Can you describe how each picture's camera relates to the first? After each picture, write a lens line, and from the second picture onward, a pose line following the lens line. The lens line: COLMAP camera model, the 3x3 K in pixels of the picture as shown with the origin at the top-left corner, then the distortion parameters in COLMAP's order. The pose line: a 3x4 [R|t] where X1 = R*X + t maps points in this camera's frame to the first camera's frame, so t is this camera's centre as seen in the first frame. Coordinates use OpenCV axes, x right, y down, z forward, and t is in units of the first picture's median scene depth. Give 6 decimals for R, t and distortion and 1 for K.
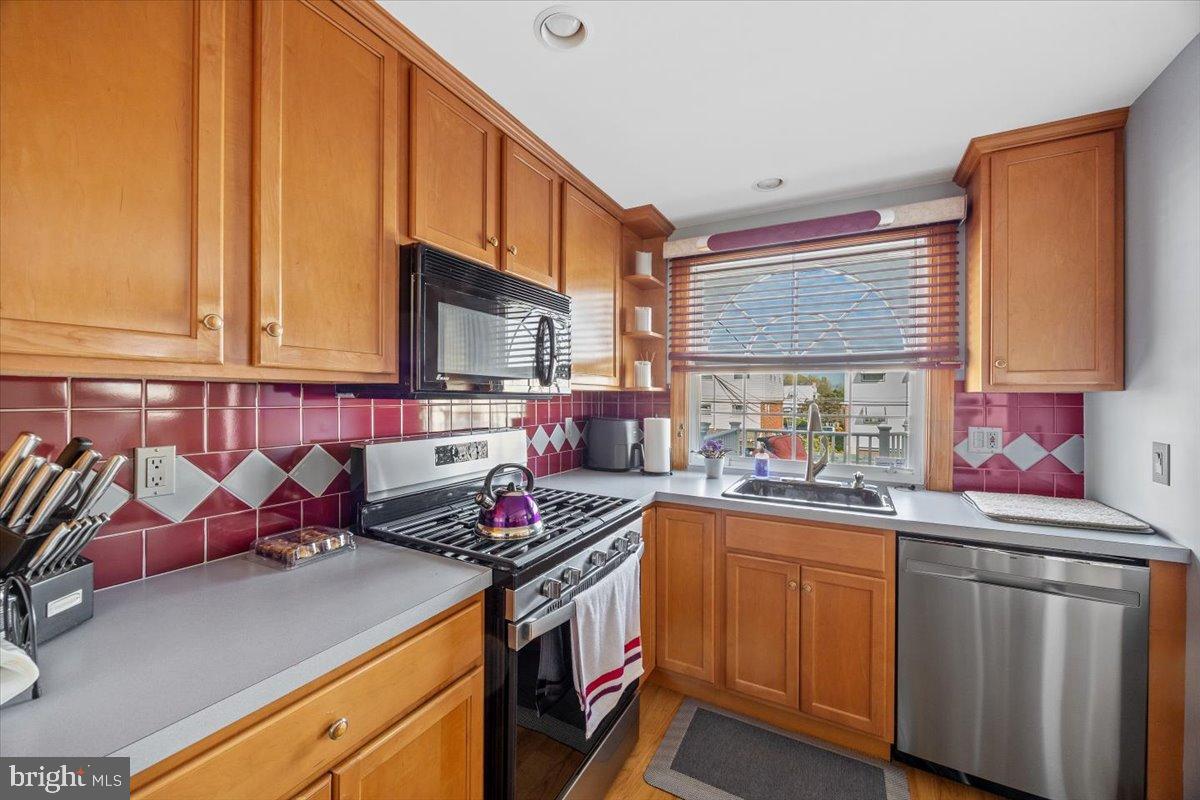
lens RADIAL K [[454.0, 0, 596.8], [0, 454.0, 397.3], [0, 0, 1]] dist [-0.007563, -0.000585]
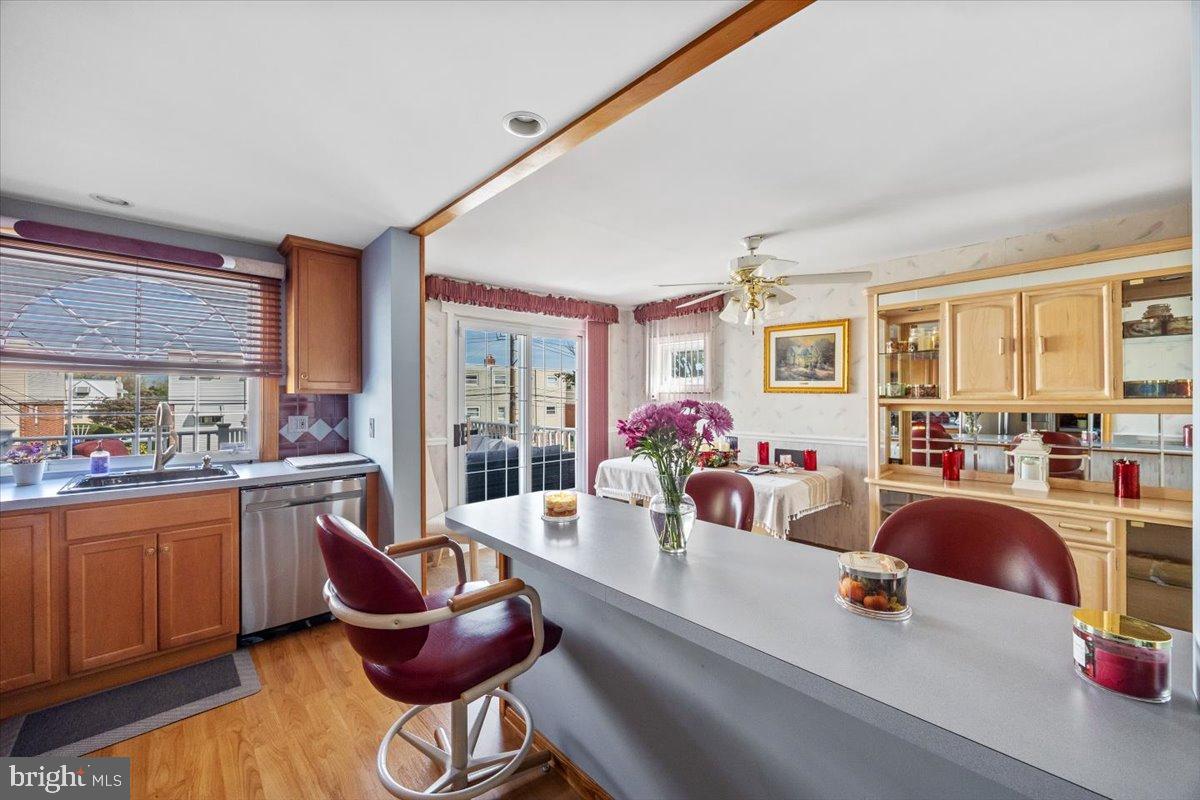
lens RADIAL K [[471.8, 0, 603.0], [0, 471.8, 400.2], [0, 0, 1]] dist [0.000295, -0.000232]
pose [[0.315091, -0.010622, 0.949002, -0.354703], [0.000998, 0.999941, 0.010861, -0.004731], [-0.949061, -0.002476, 0.315083, -0.513865]]
